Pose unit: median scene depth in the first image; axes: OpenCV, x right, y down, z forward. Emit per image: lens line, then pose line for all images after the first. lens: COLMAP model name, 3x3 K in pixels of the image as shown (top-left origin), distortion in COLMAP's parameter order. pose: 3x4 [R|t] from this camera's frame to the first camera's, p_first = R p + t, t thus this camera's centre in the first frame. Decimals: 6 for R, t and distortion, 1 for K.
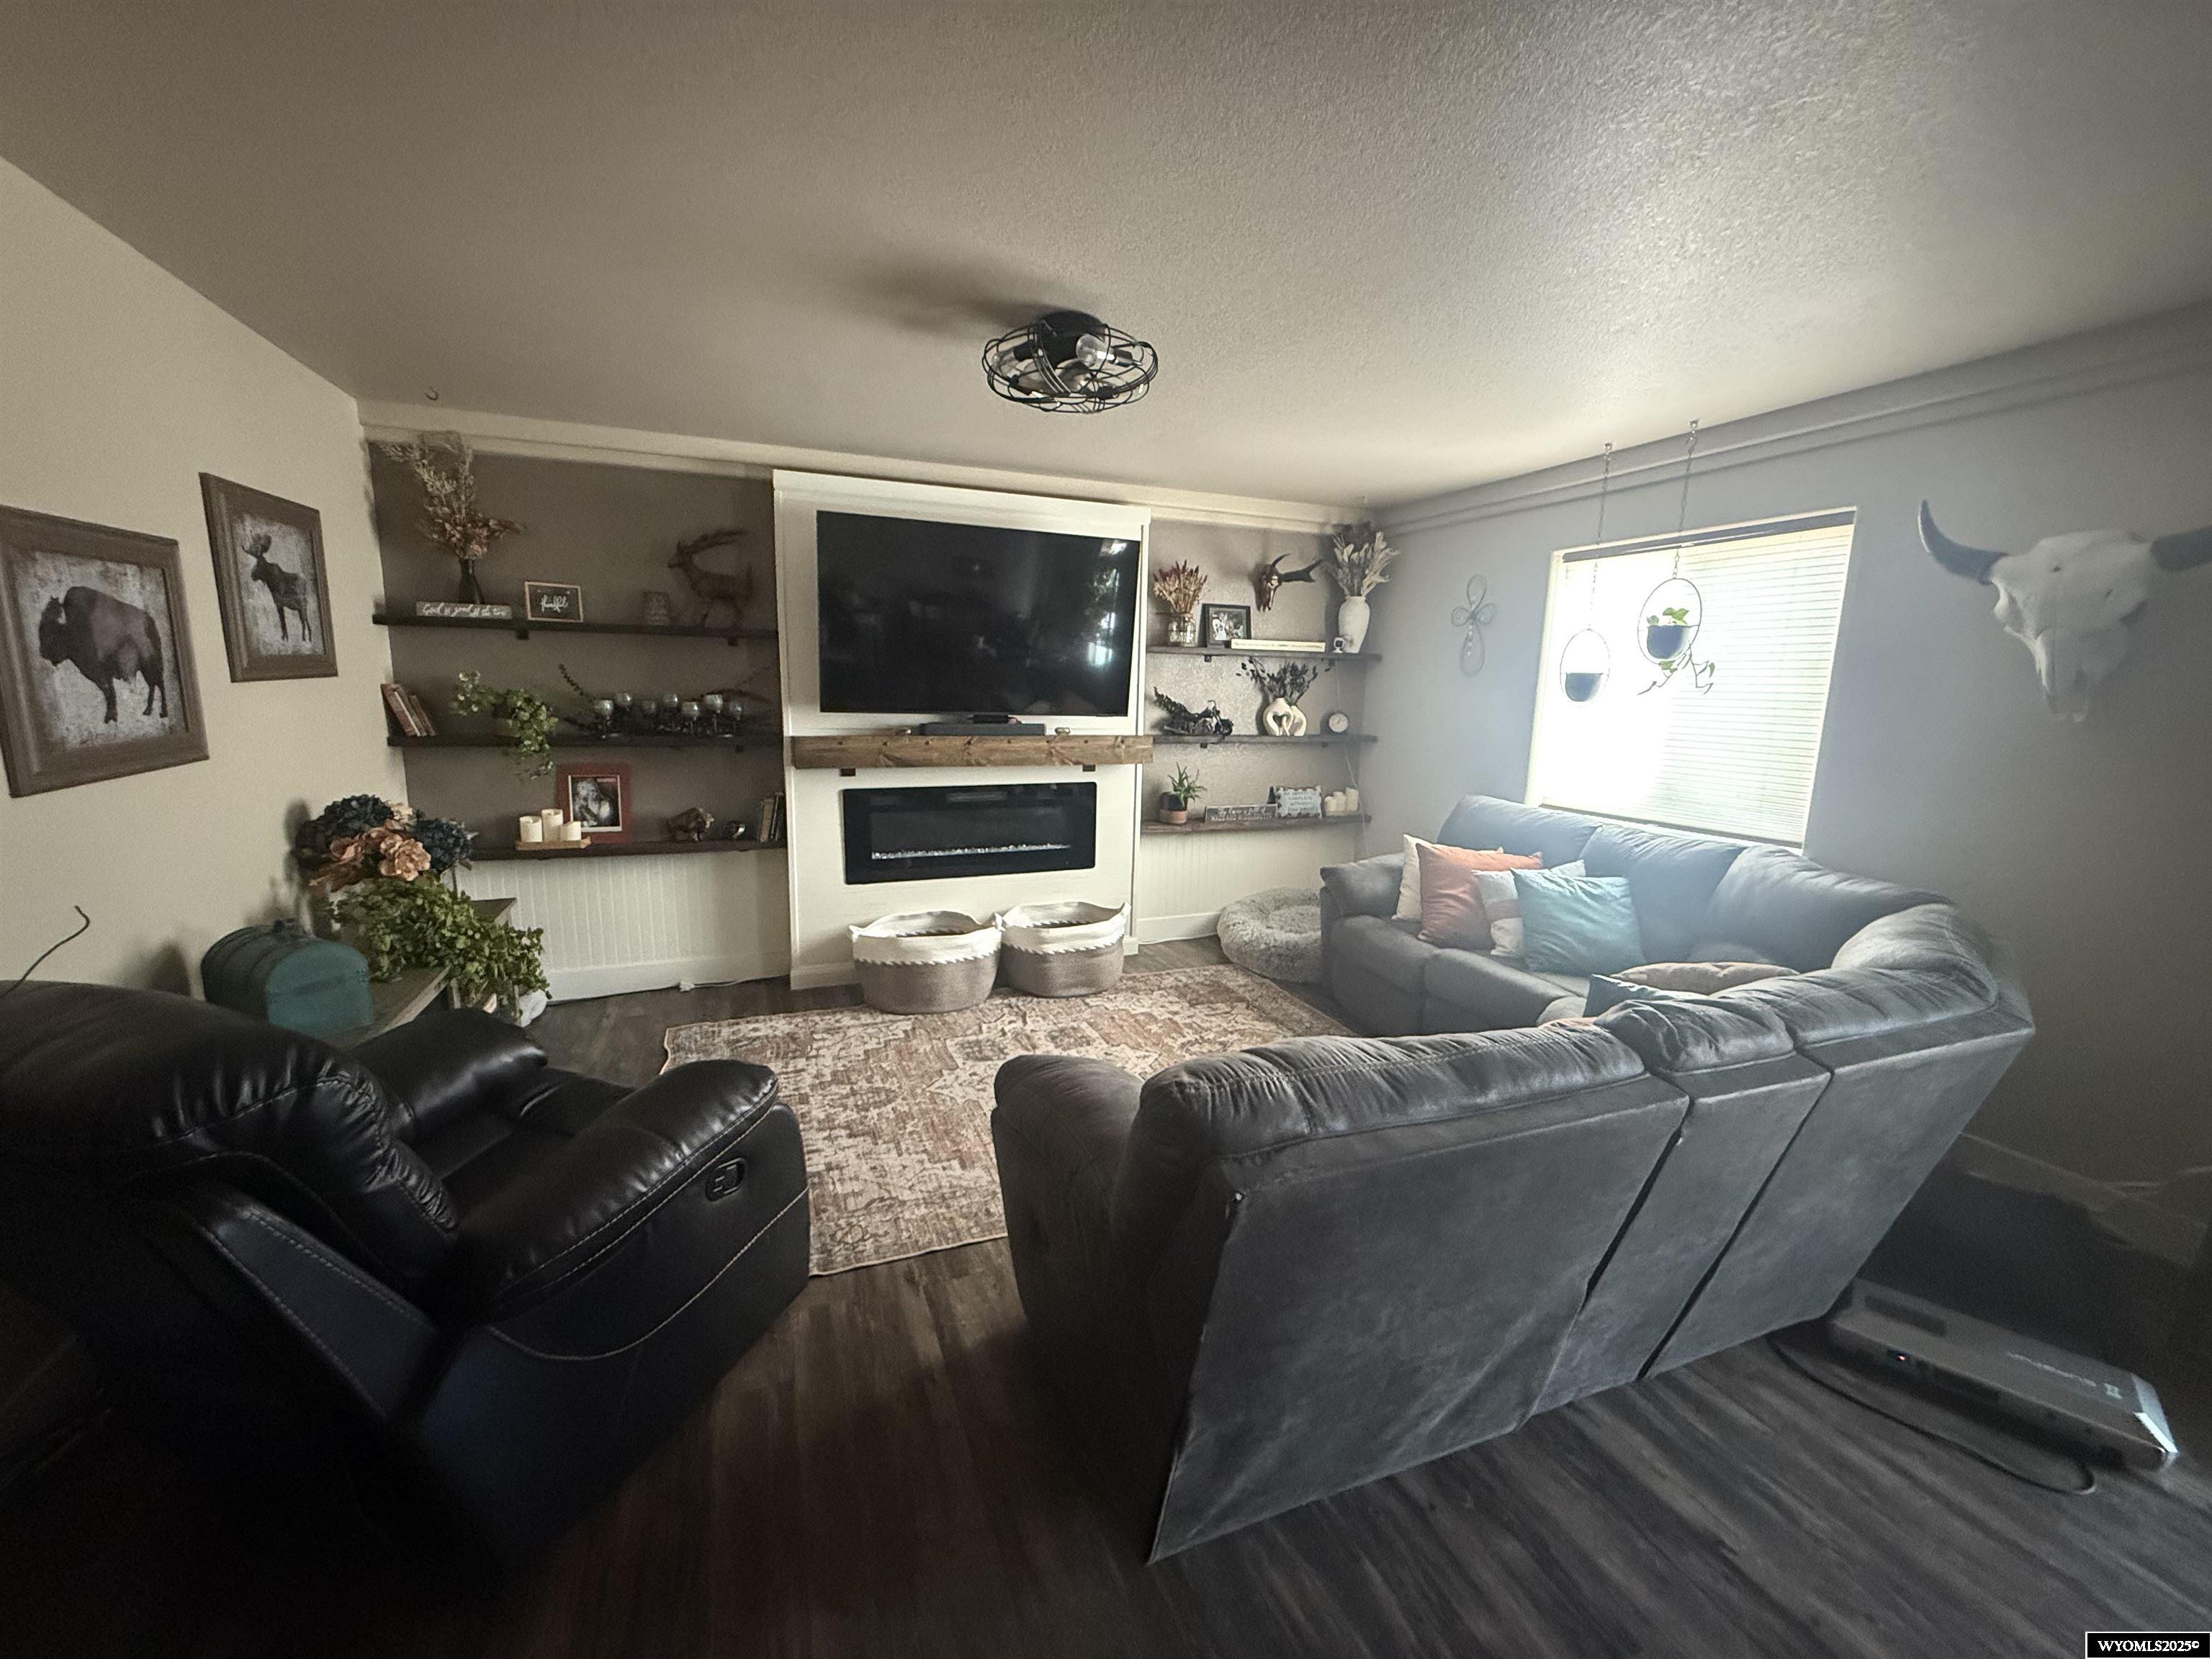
lens RADIAL K [[877.3, 0, 1096.3], [0, 877.3, 830.9], [0, 0, 1]] dist [0.000592, -0.000270]
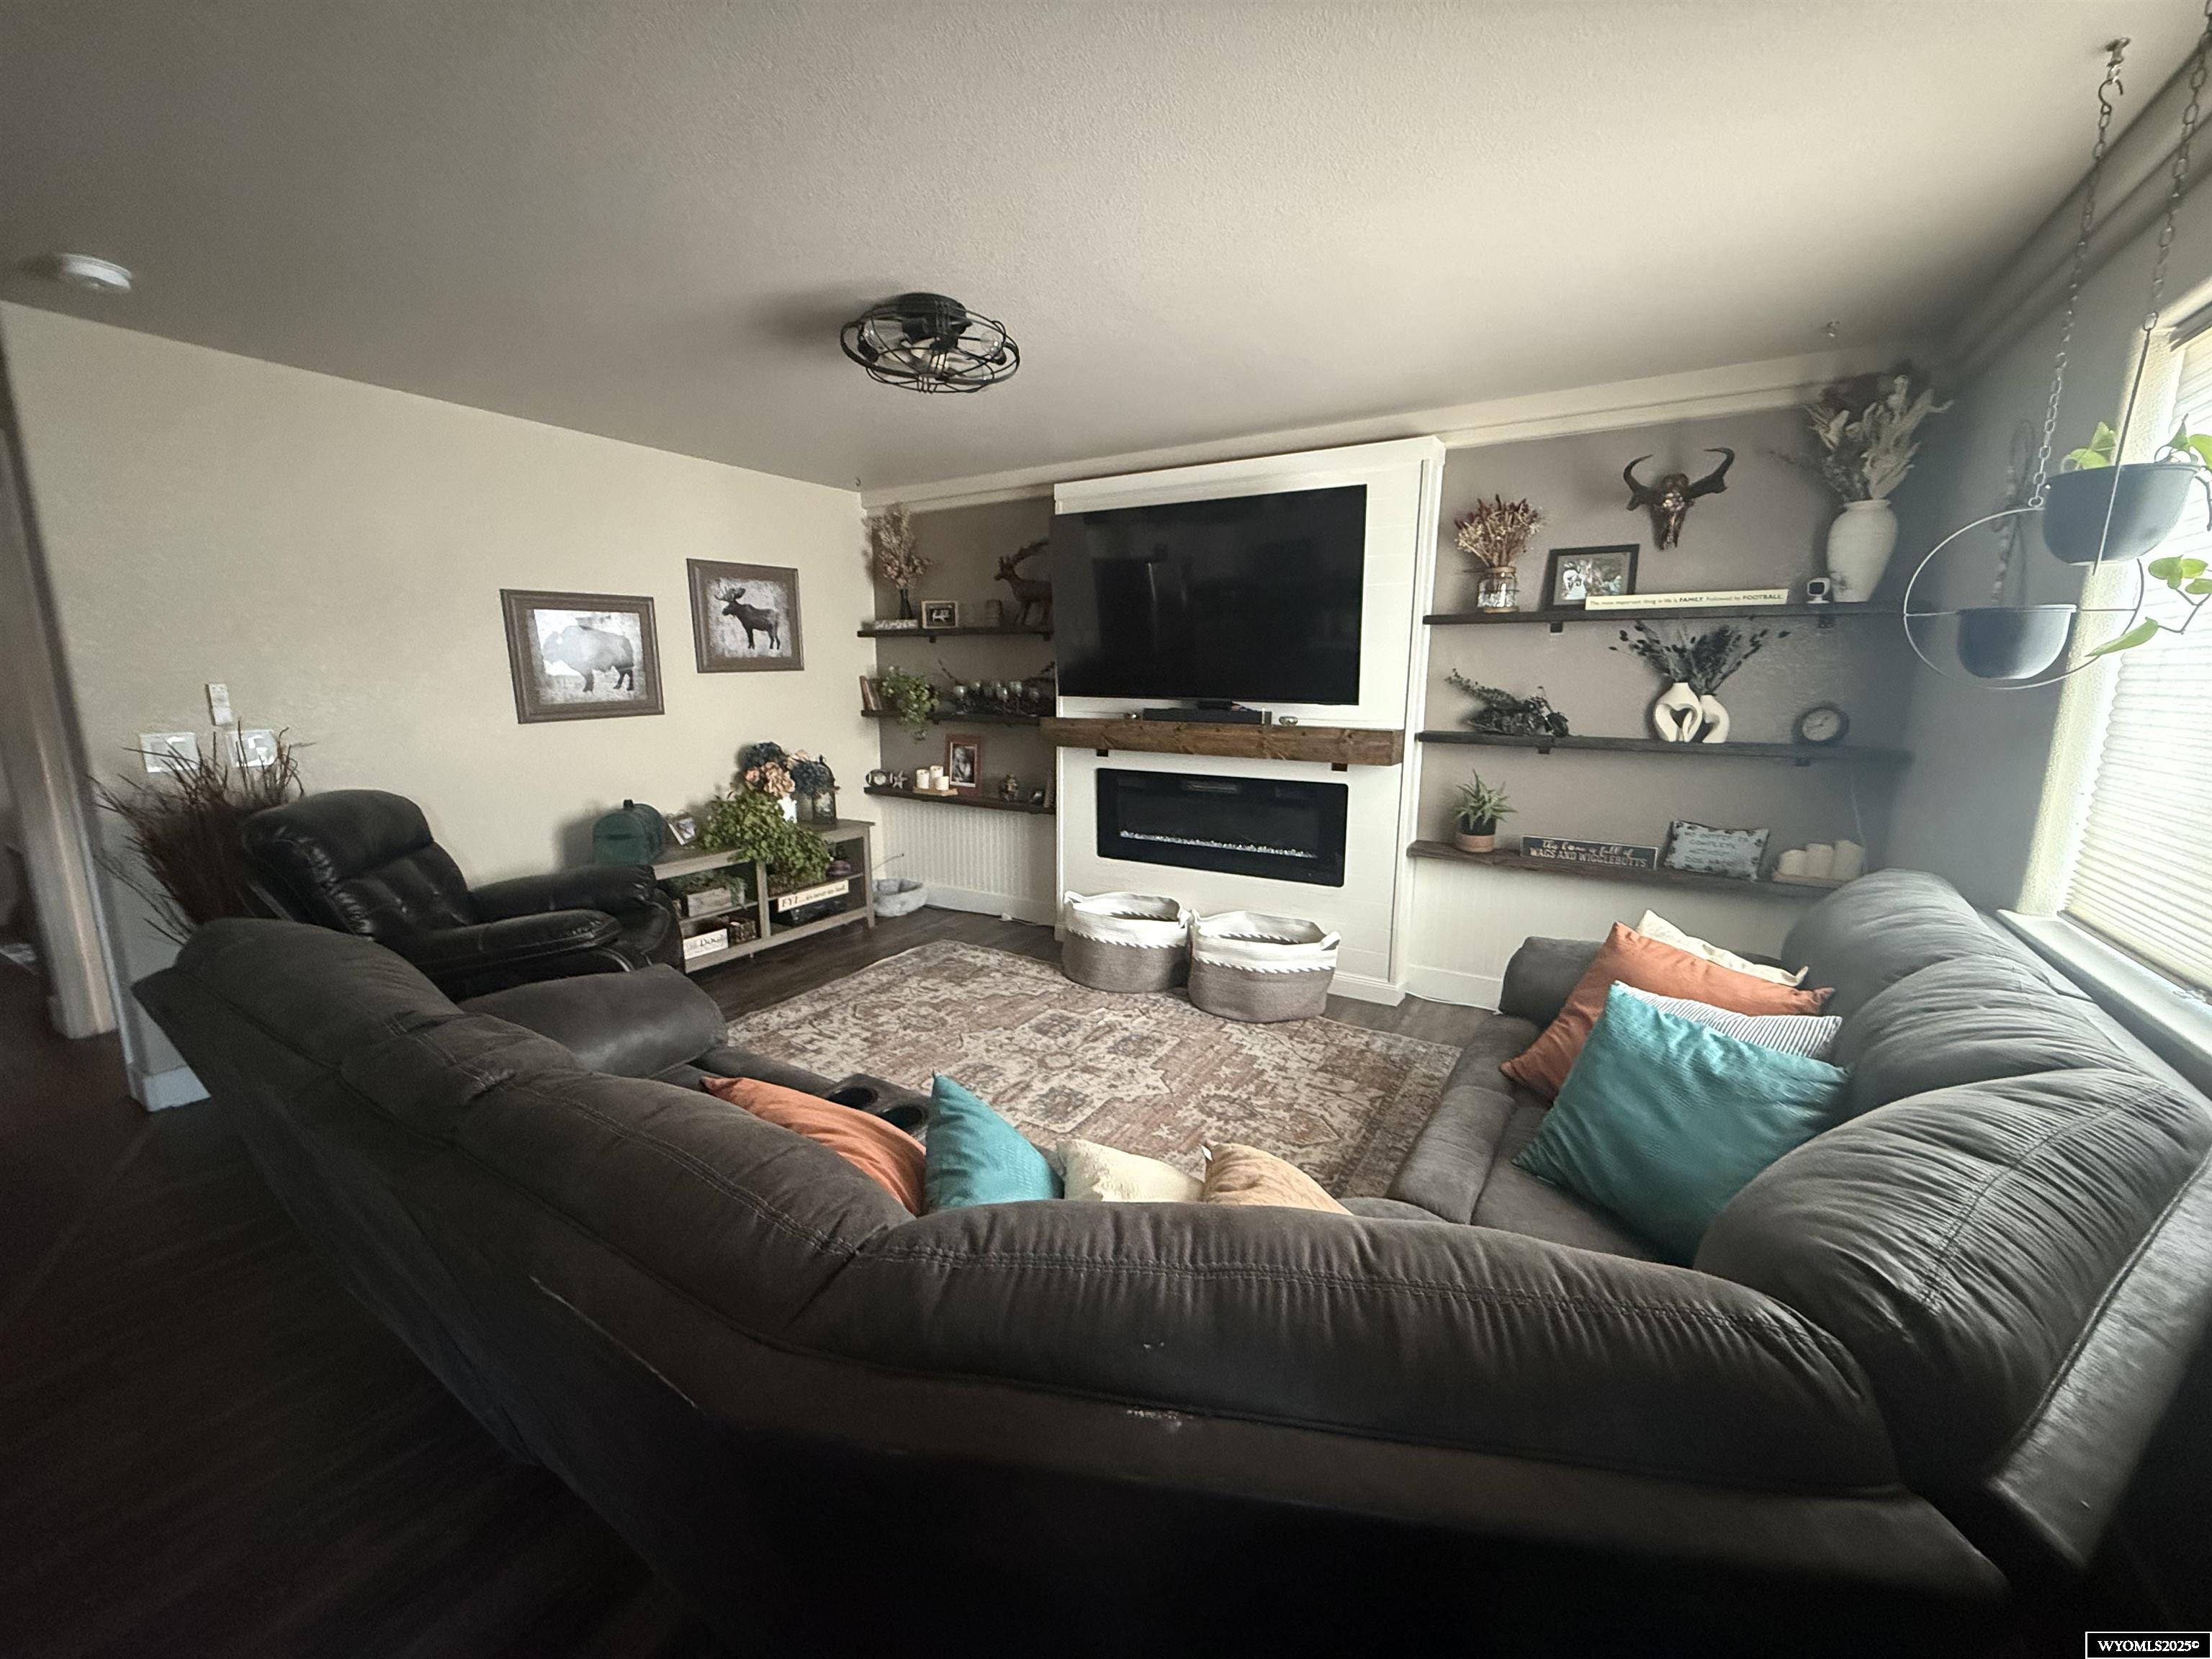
lens RADIAL K [[877.3, 0, 1098.5], [0, 877.3, 830.9], [0, 0, 1]] dist [0.000592, -0.000270]
pose [[0.596887, 0.124921, -0.792540, 0.578378], [-0.125640, 0.990171, 0.061448, -0.037014], [0.792427, 0.062897, 0.606716, 0.343809]]
